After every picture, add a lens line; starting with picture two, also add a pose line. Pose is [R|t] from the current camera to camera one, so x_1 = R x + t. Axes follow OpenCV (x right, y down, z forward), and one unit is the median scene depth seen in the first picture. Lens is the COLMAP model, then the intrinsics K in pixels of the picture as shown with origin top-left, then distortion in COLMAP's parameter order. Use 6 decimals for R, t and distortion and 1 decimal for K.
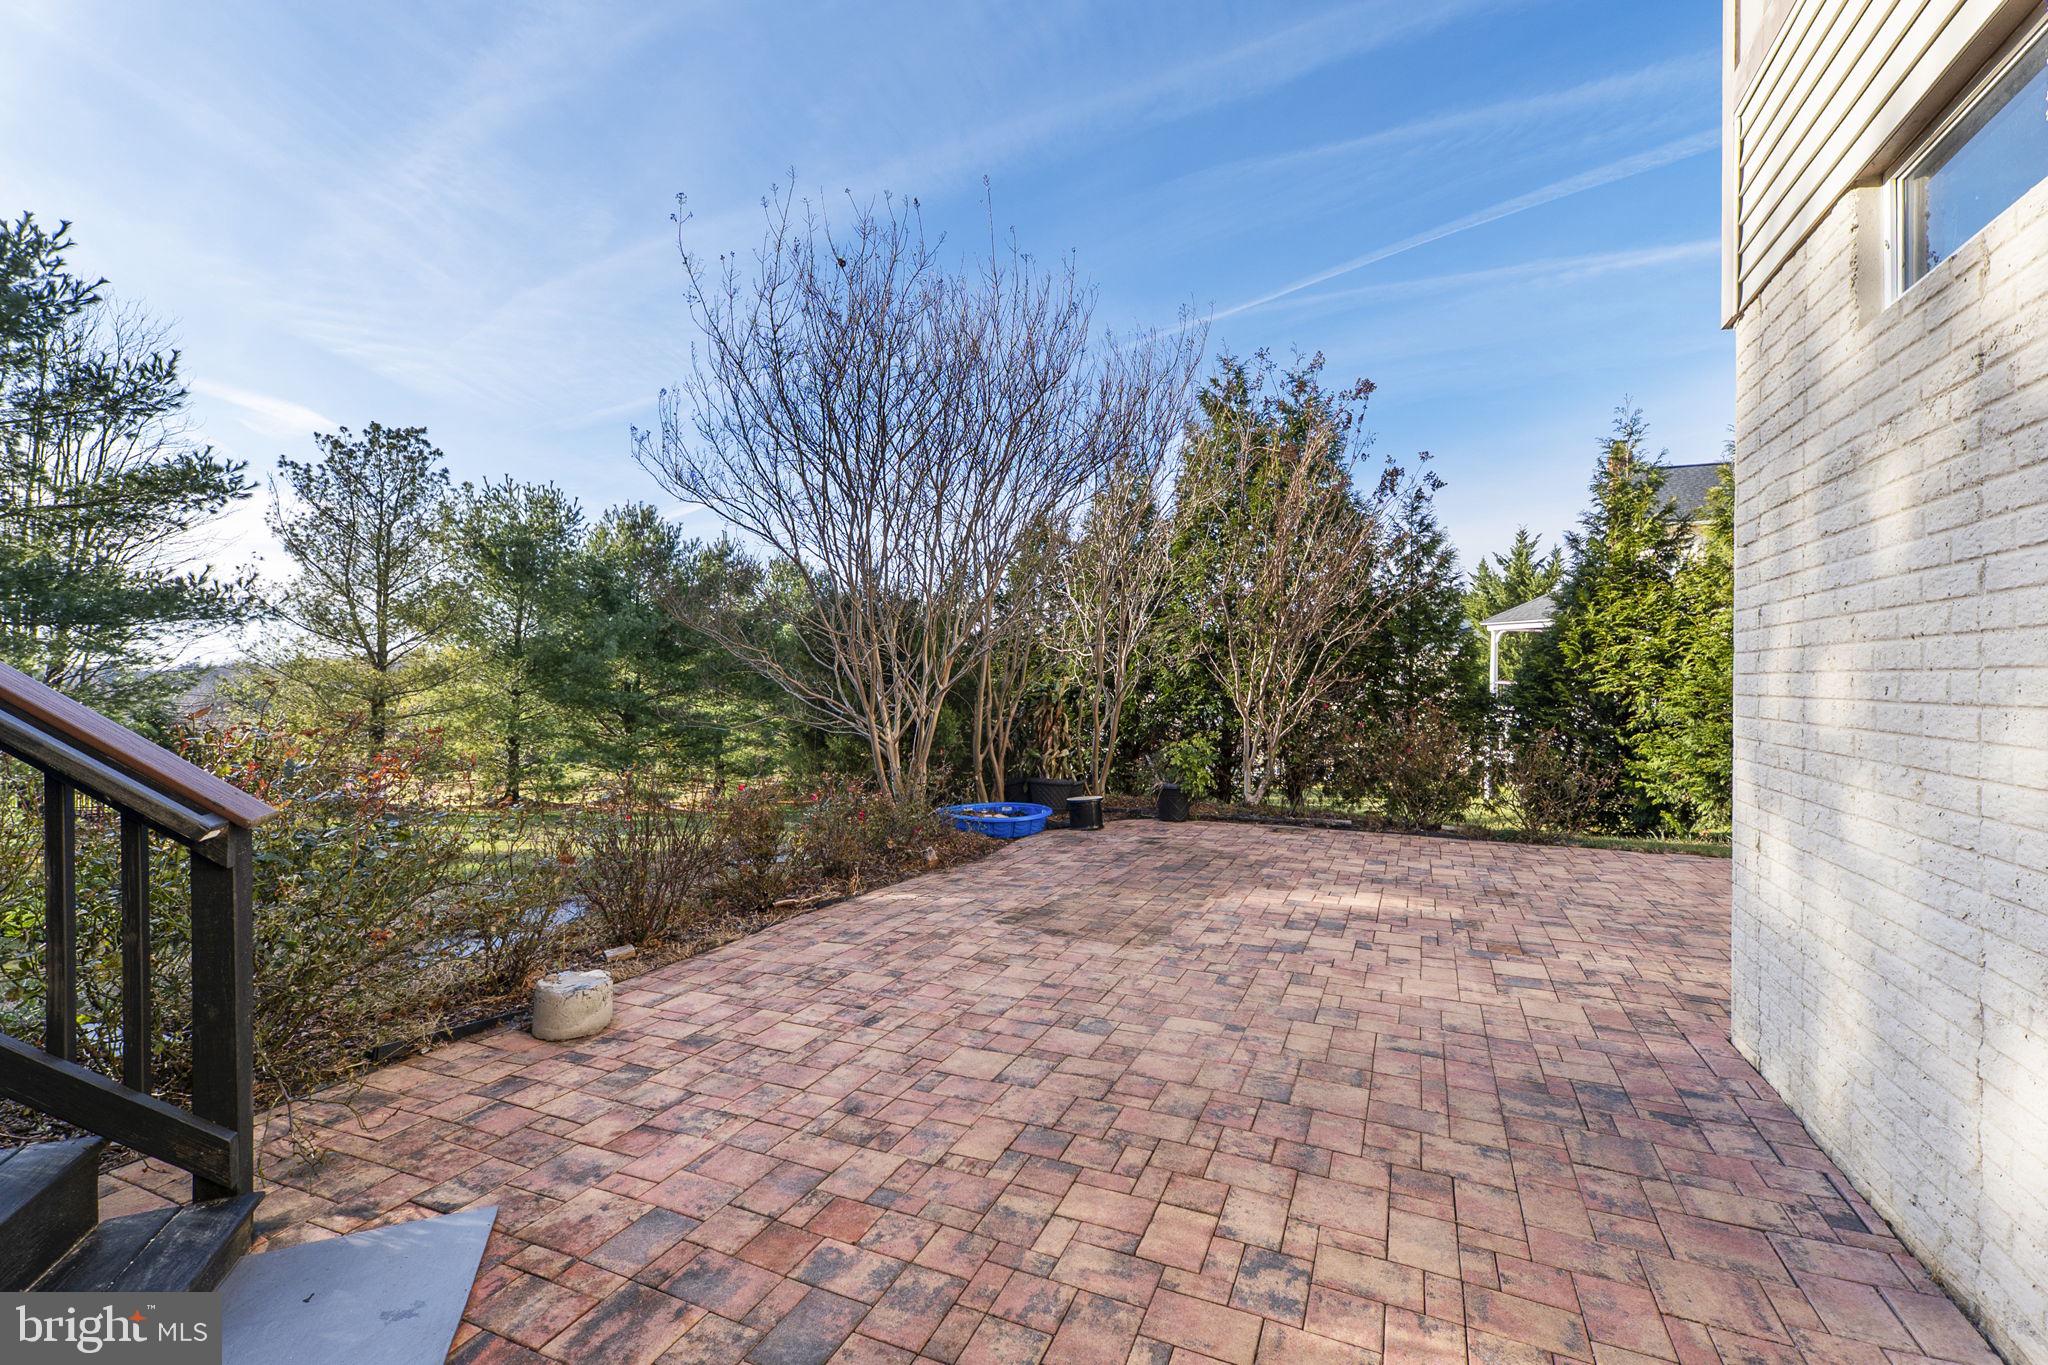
lens RADIAL K [[904.4, 0, 1024.6], [0, 904.4, 688.0], [0, 0, 1]] dist [-0.000096, 0.000025]
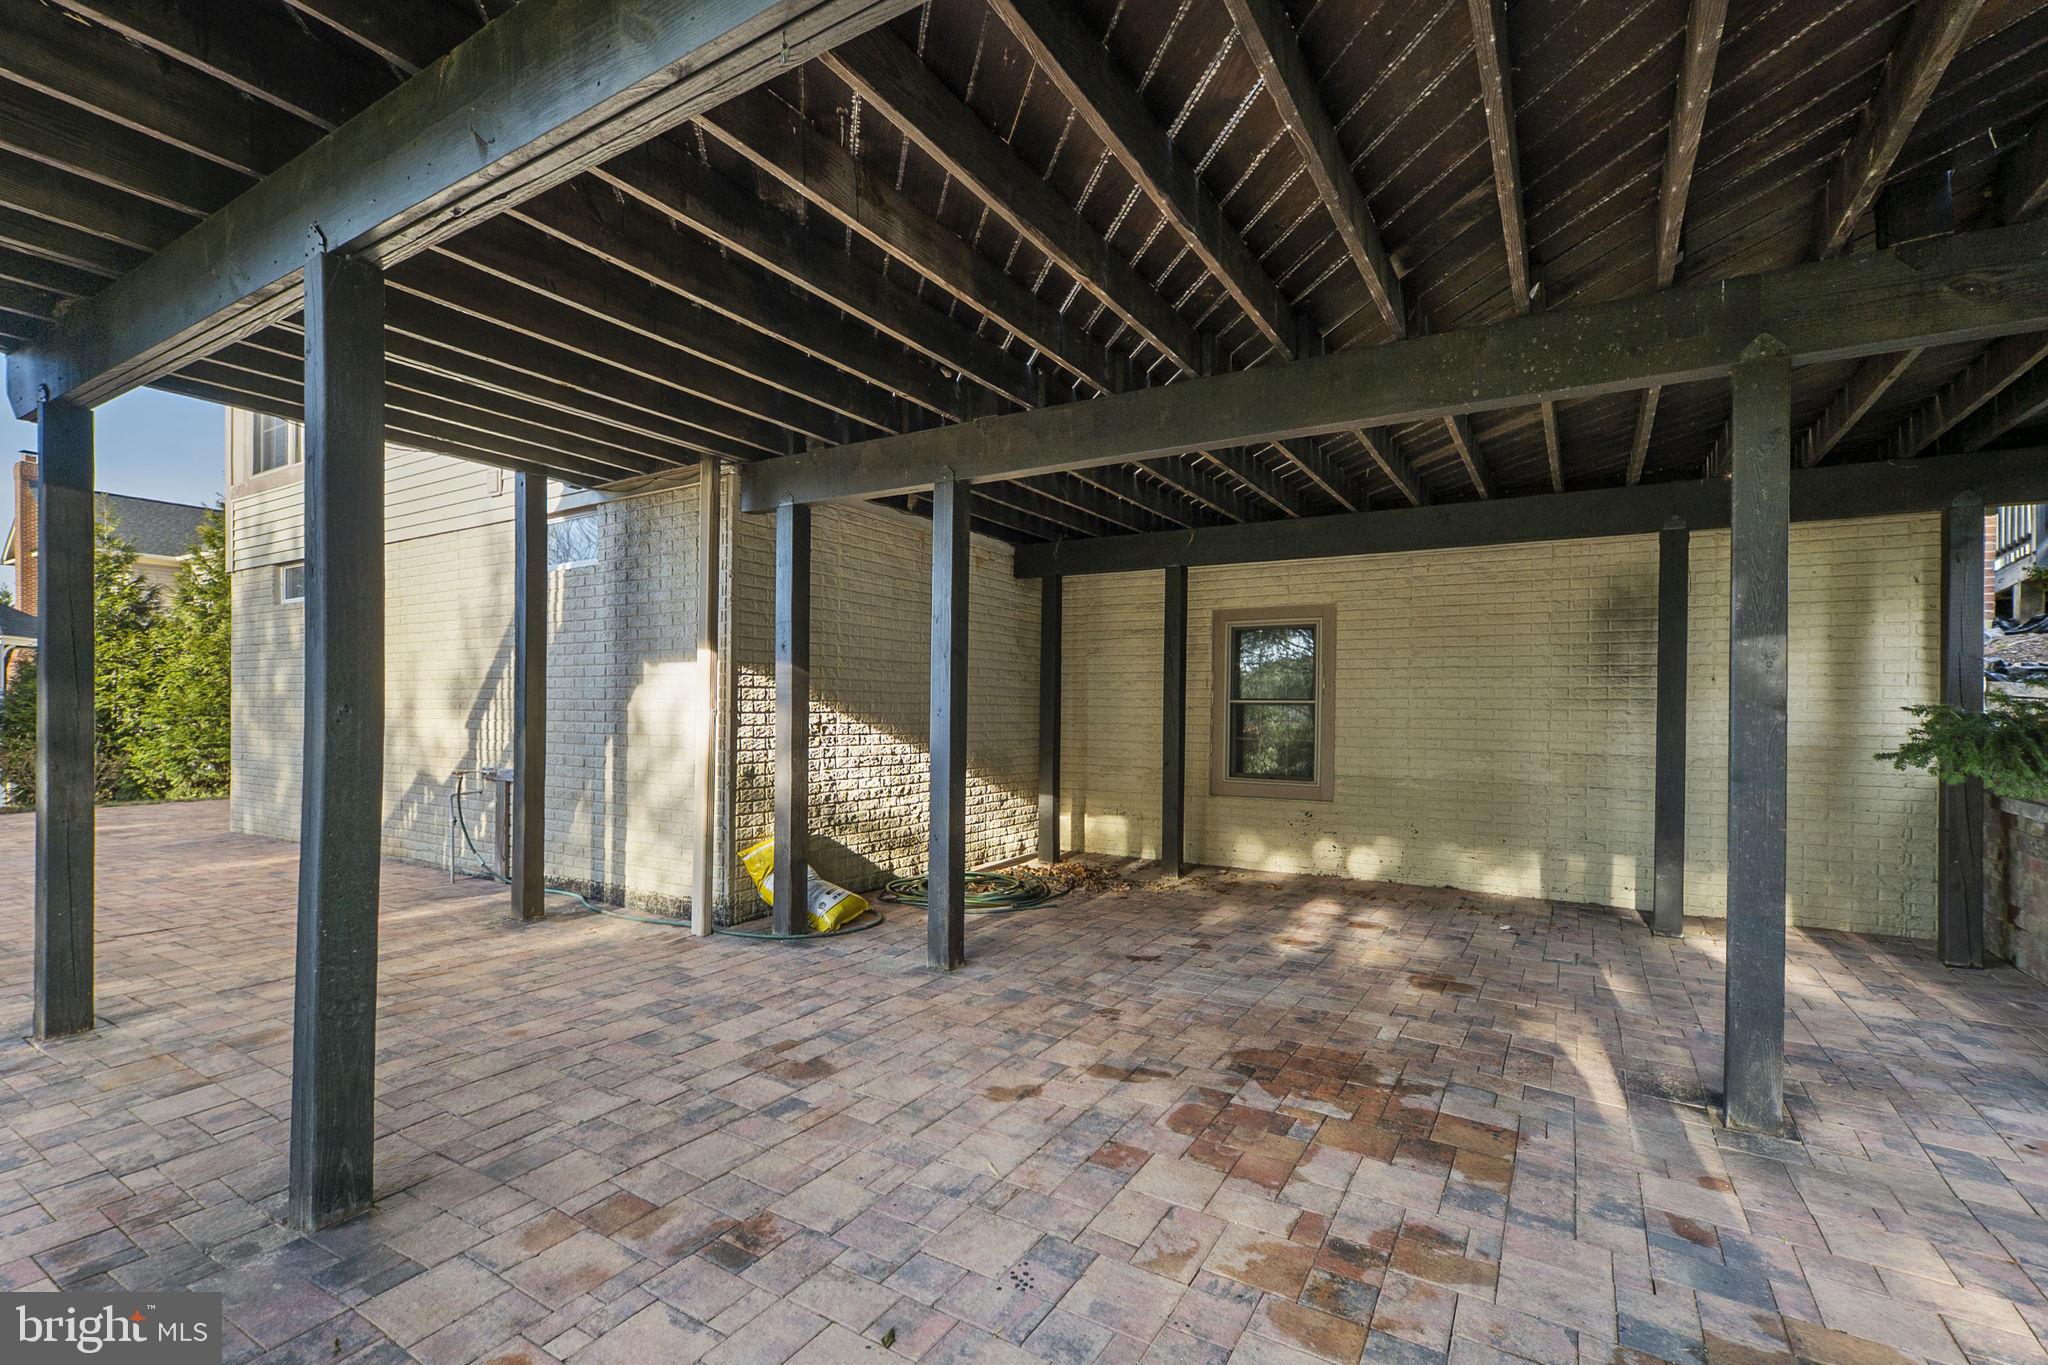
lens RADIAL K [[904.4, 0, 1028.7], [0, 904.4, 702.2], [0, 0, 1]] dist [-0.000096, 0.000025]
pose [[0.124579, 0.000429, 0.992210, -0.358831], [0.008551, 0.999962, -0.001506, 0.005689], [-0.992173, 0.008671, 0.124570, -0.382525]]
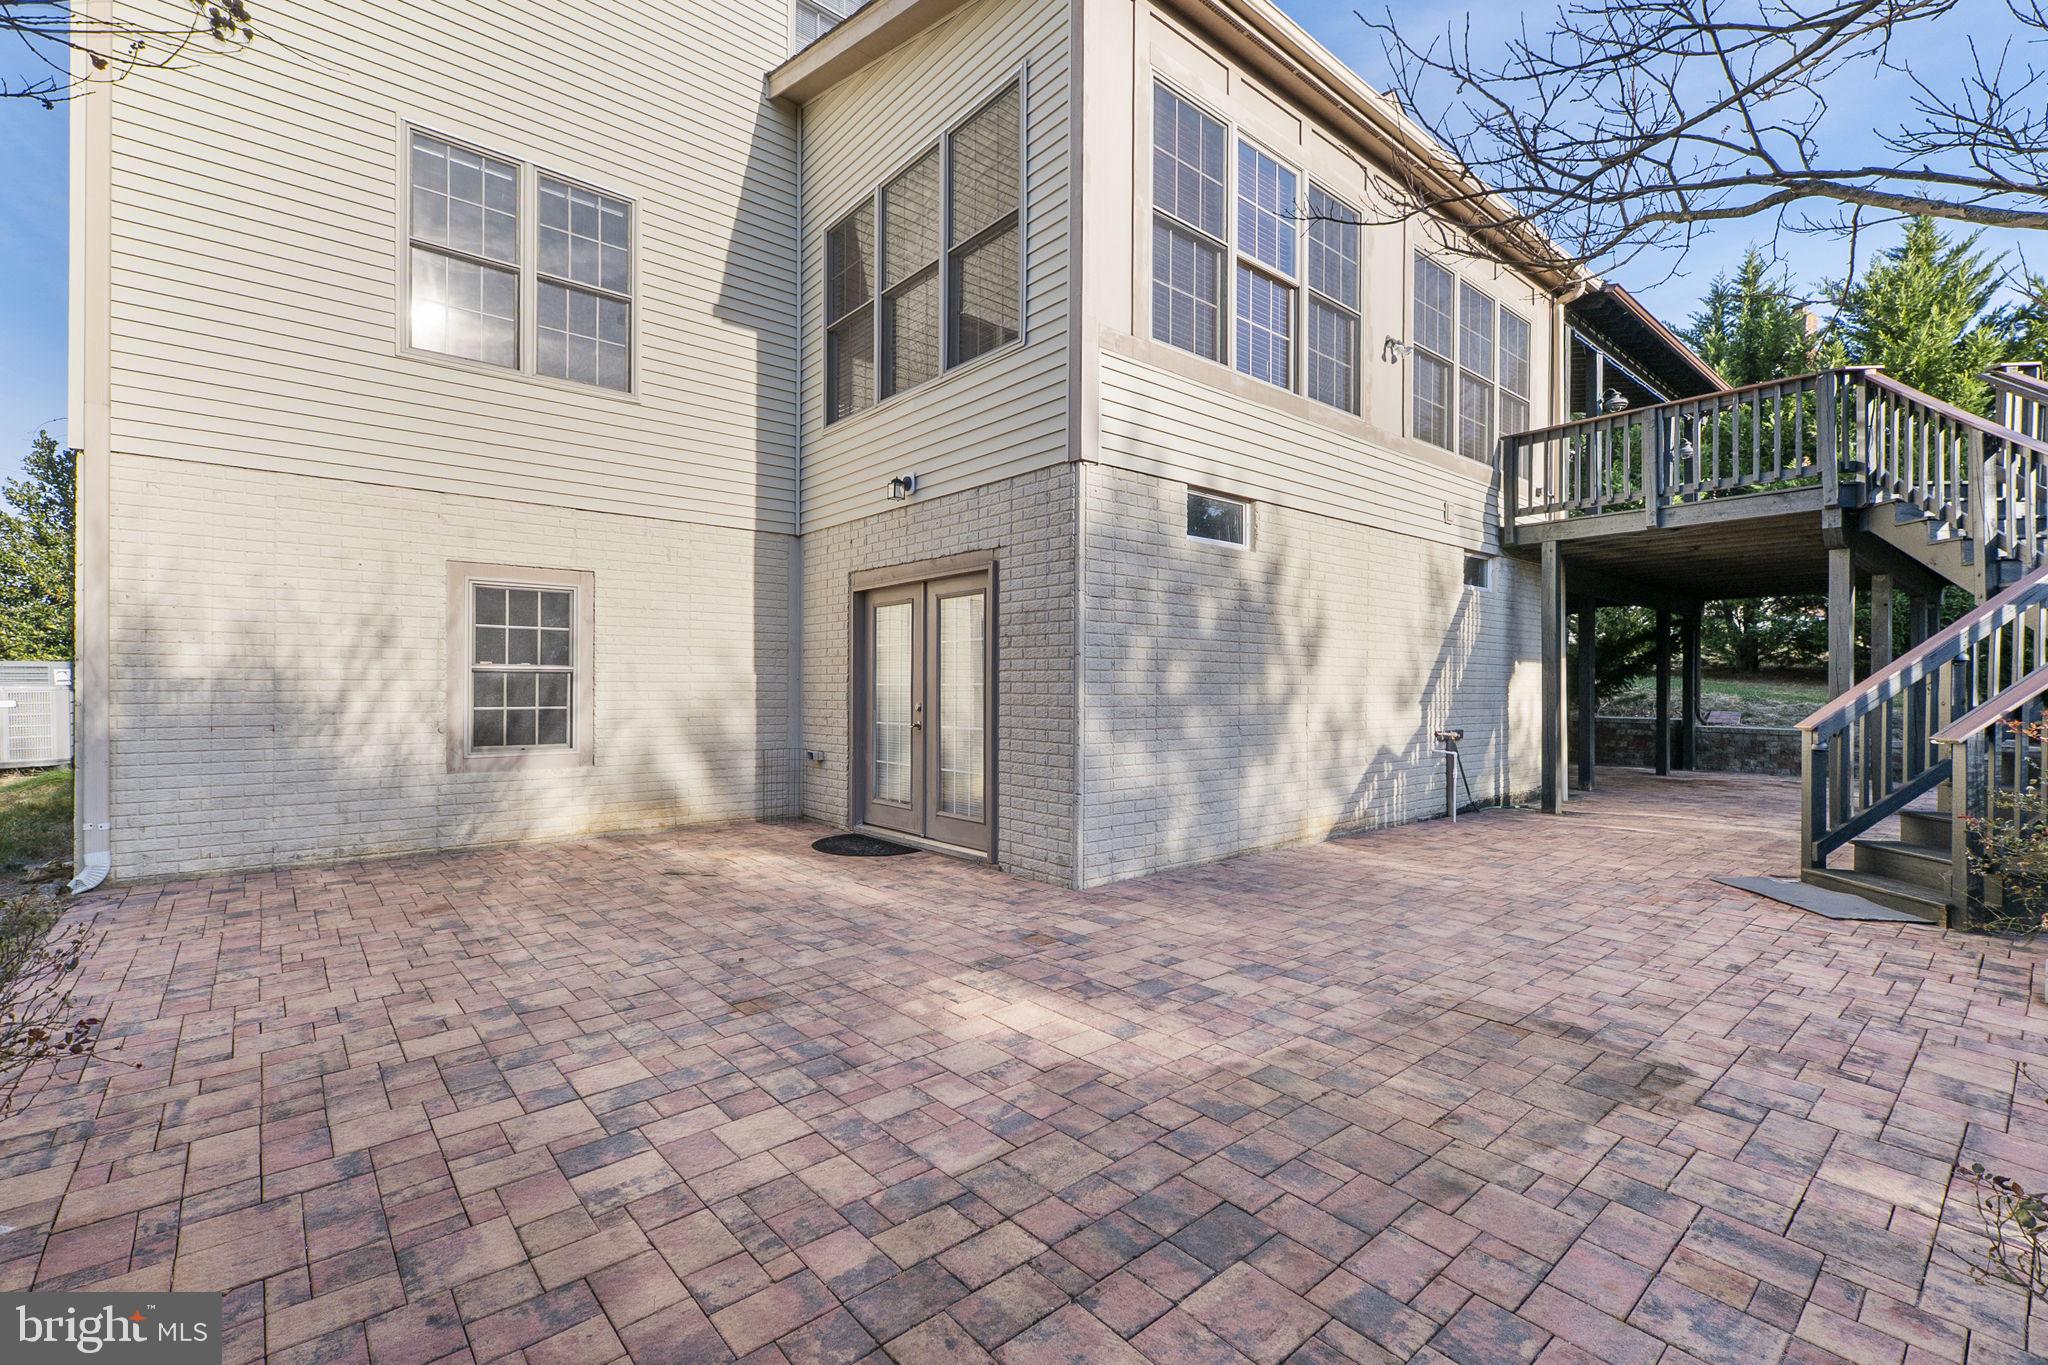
lens RADIAL K [[904.4, 0, 1027.1], [0, 904.4, 687.3], [0, 0, 1]] dist [-0.000096, 0.000025]
pose [[-0.903709, -0.007118, 0.428088, 0.125493], [-0.003810, 0.999956, 0.008584, 0.004024], [-0.428130, 0.006127, -0.903696, 1.953662]]
